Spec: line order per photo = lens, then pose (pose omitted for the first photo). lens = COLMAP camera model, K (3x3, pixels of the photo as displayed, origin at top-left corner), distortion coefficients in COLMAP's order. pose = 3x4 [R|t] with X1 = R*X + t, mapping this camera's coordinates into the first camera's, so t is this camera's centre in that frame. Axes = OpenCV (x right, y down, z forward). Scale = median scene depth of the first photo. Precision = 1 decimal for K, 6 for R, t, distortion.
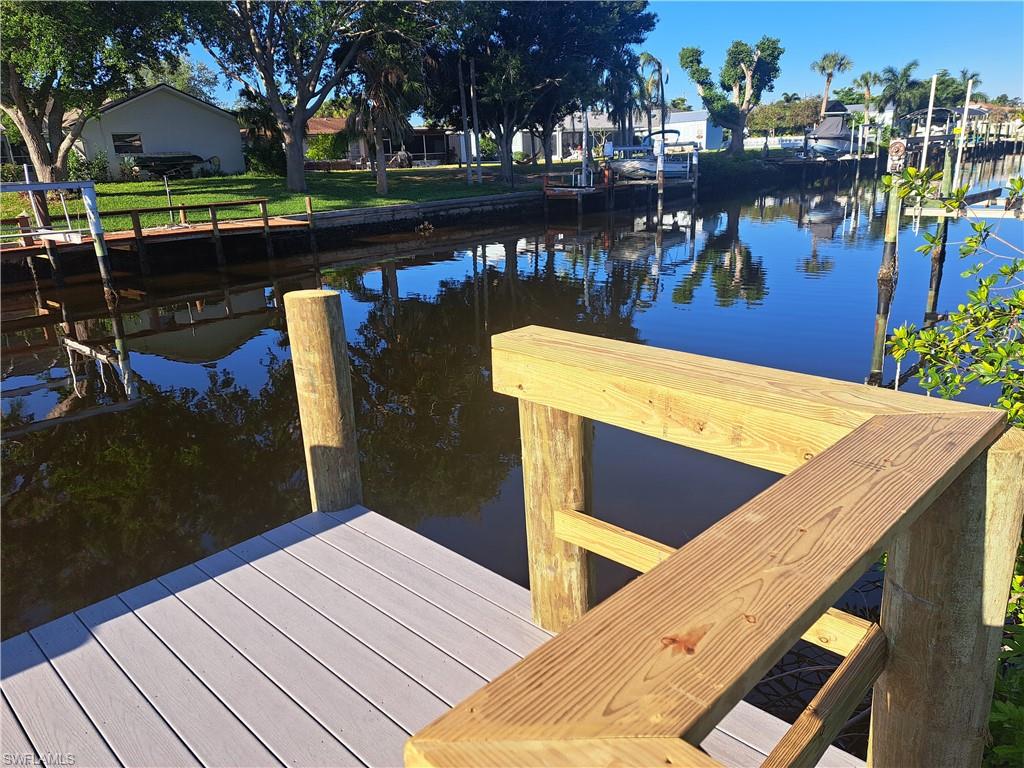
lens RADIAL K [[730.3, 0, 510.0], [0, 730.3, 378.1], [0, 0, 1]] dist [0.061977, -0.063477]
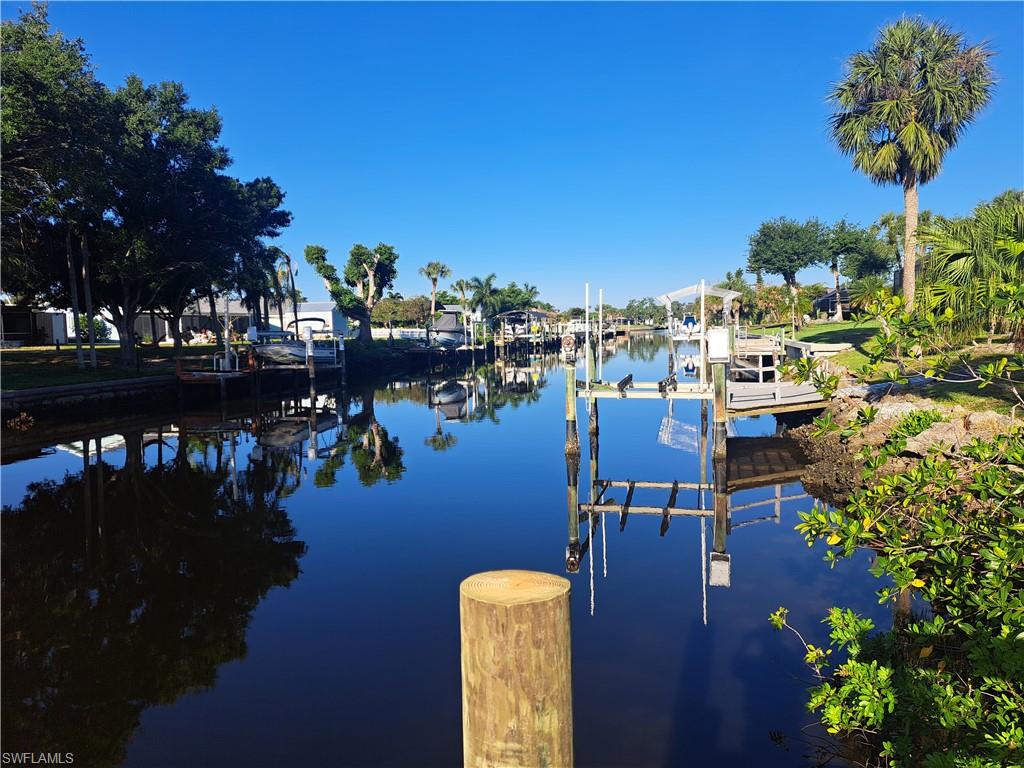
lens RADIAL K [[709.7, 0, 512.0], [0, 709.7, 384.0], [0, 0, 1]] dist [0.002652, -0.000106]
pose [[0.851507, -0.009755, 0.524253, -0.081663], [0.132269, 0.971489, -0.196759, -0.023791], [-0.507387, 0.236885, 0.828519, 0.087634]]
